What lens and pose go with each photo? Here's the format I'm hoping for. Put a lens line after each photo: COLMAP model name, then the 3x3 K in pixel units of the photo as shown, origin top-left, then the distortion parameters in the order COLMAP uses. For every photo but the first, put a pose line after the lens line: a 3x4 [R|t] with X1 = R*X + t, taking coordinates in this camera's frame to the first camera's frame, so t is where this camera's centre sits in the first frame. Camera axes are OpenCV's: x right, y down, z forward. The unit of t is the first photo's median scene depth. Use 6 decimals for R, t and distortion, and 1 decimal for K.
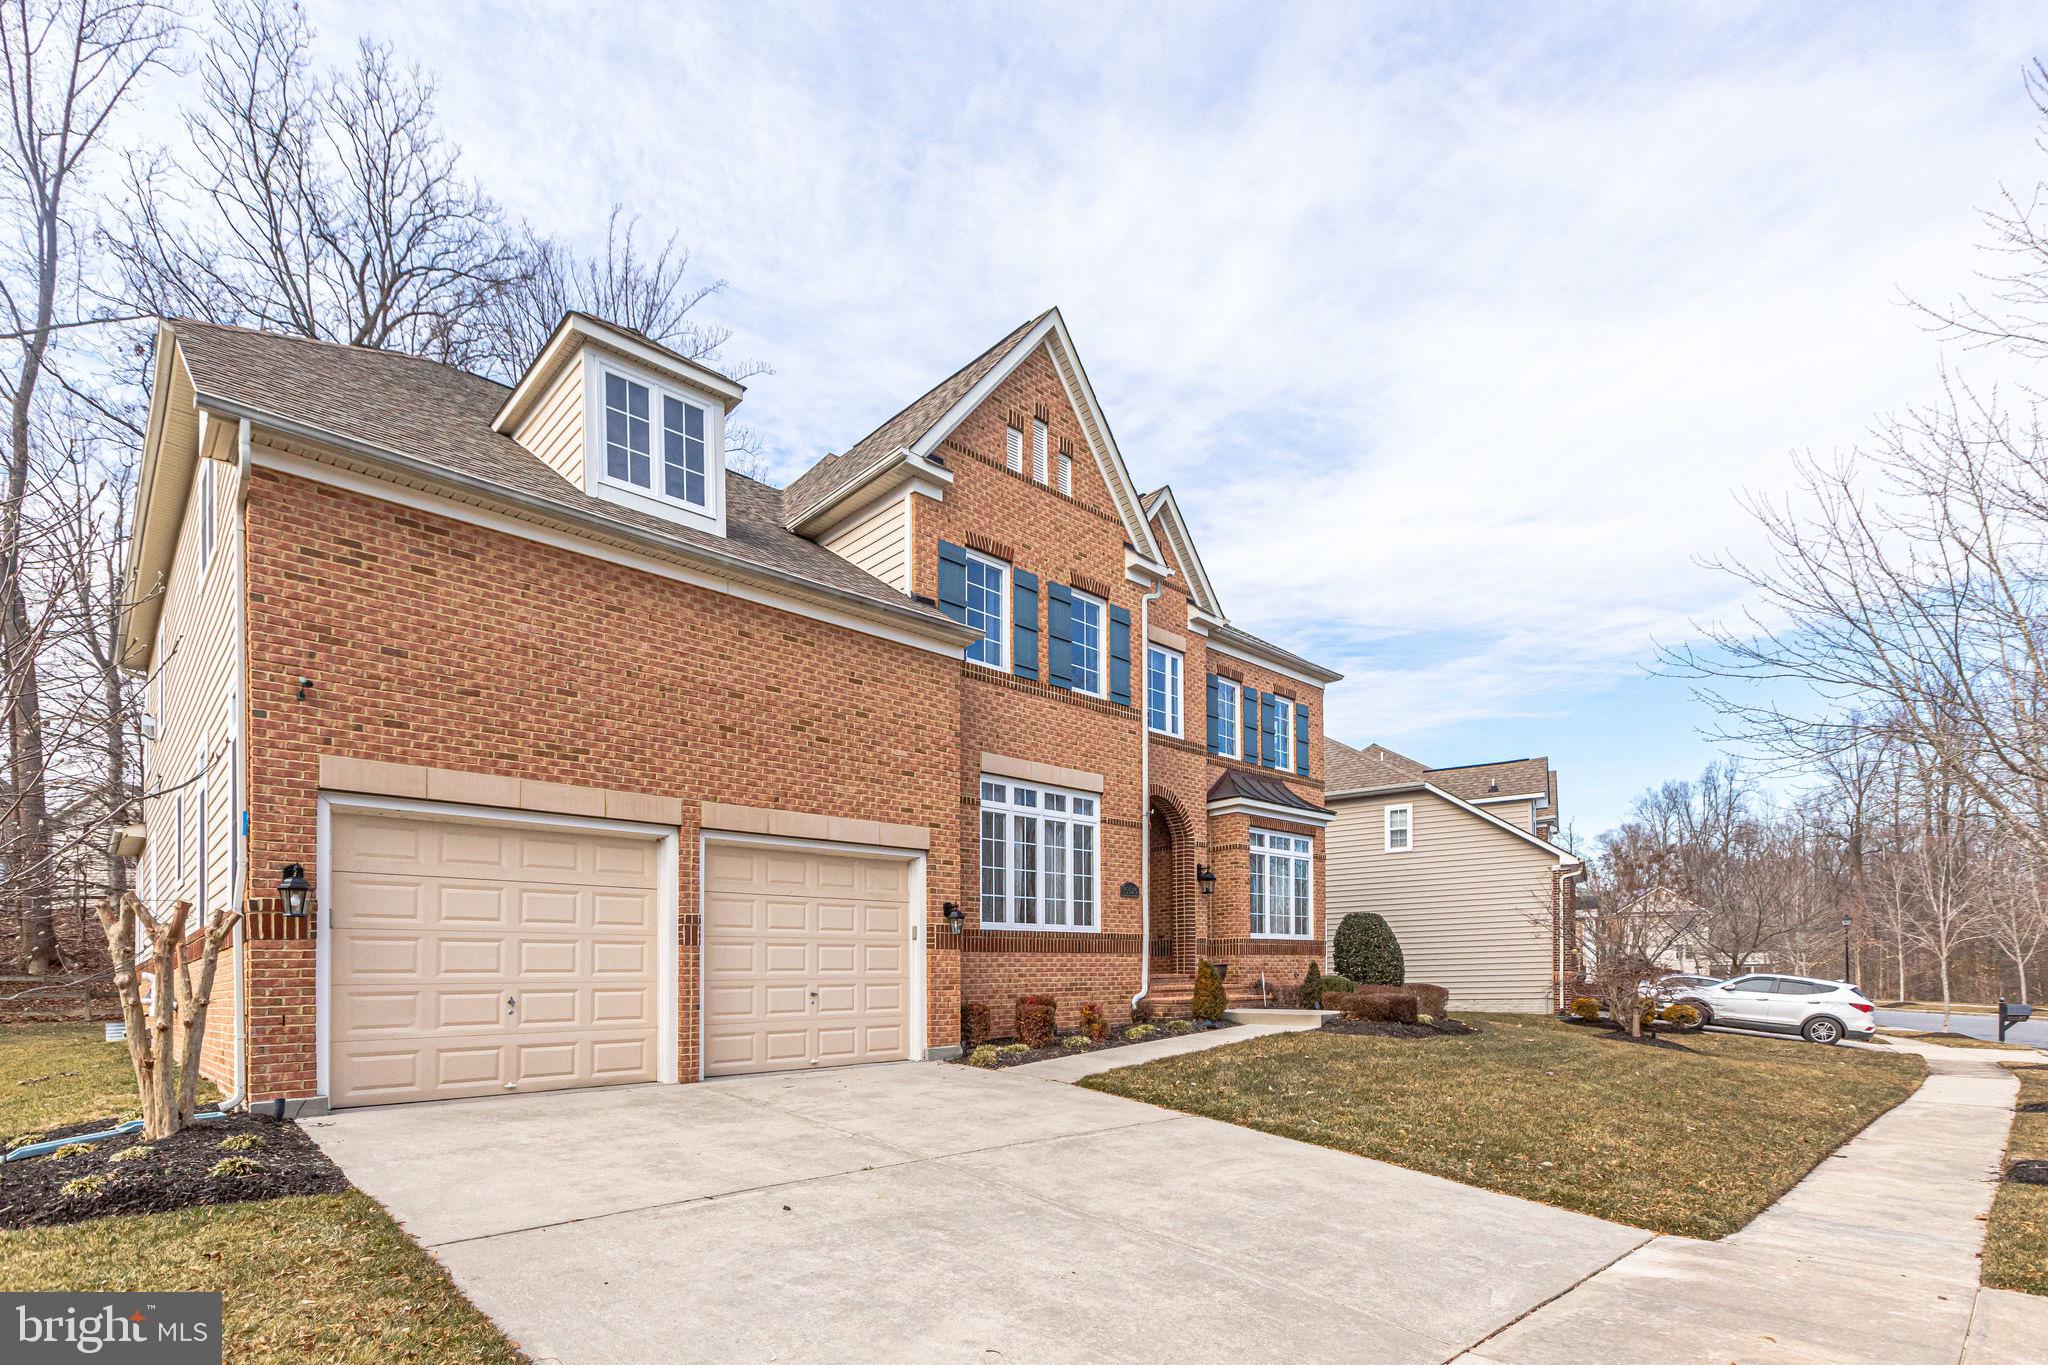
lens RADIAL K [[951.8, 0, 1024.0], [0, 951.8, 682.5], [0, 0, 1]] dist [-0.008213, -0.000007]
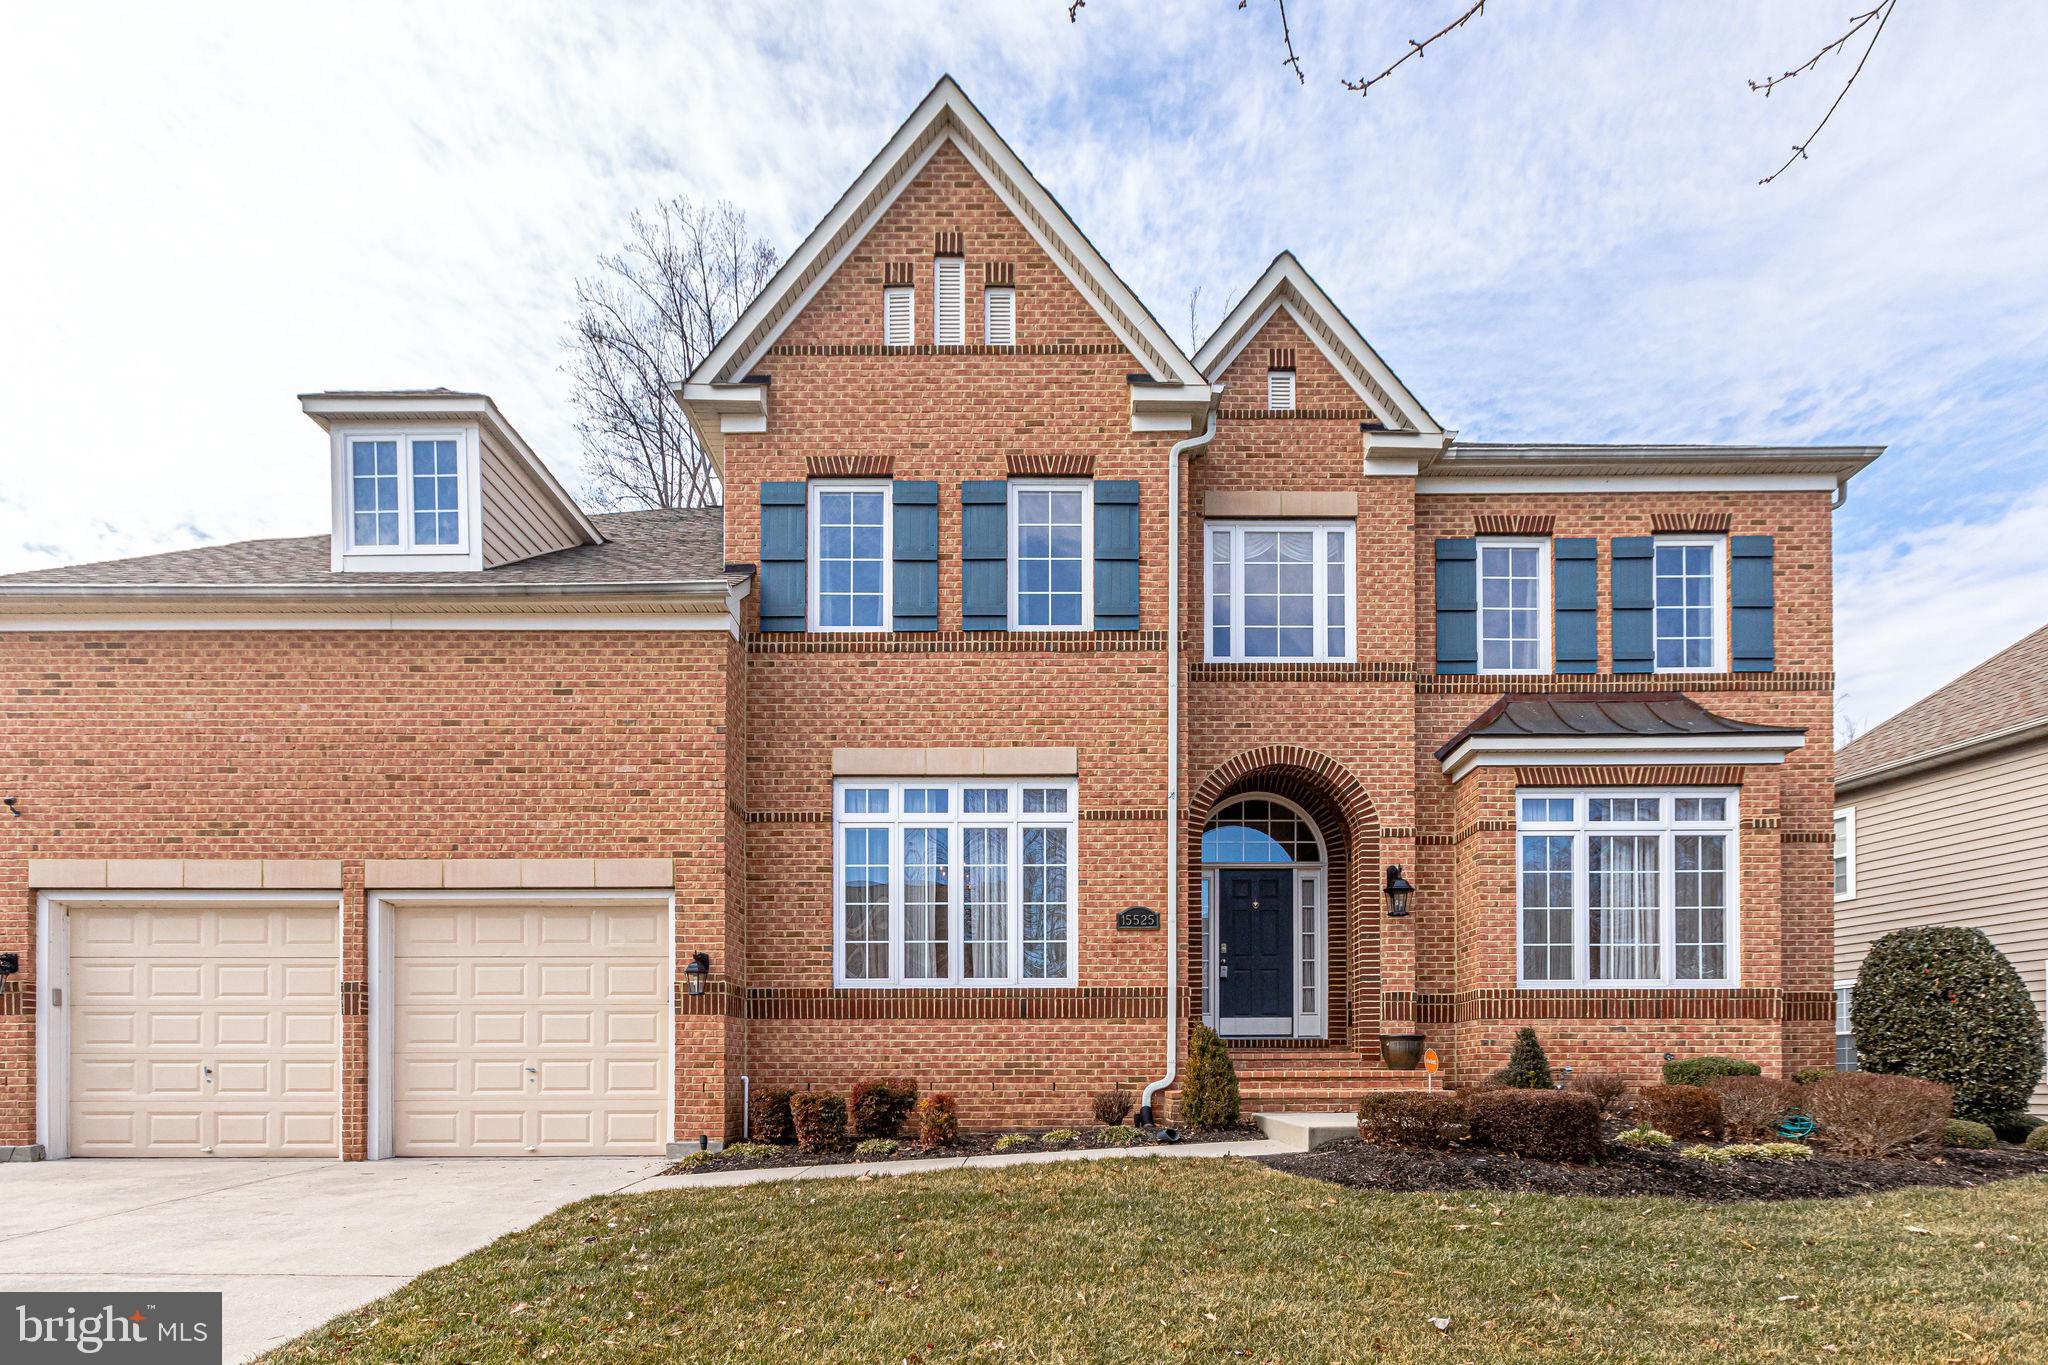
lens RADIAL K [[956.0, 0, 1018.6], [0, 956.0, 845.8], [0, 0, 1]] dist [-0.000278, 0.000235]
pose [[0.719069, -0.133611, -0.681974, 0.722941], [0.196573, 0.980372, 0.015193, 0.216164], [0.666558, -0.144982, 0.731219, 0.734119]]
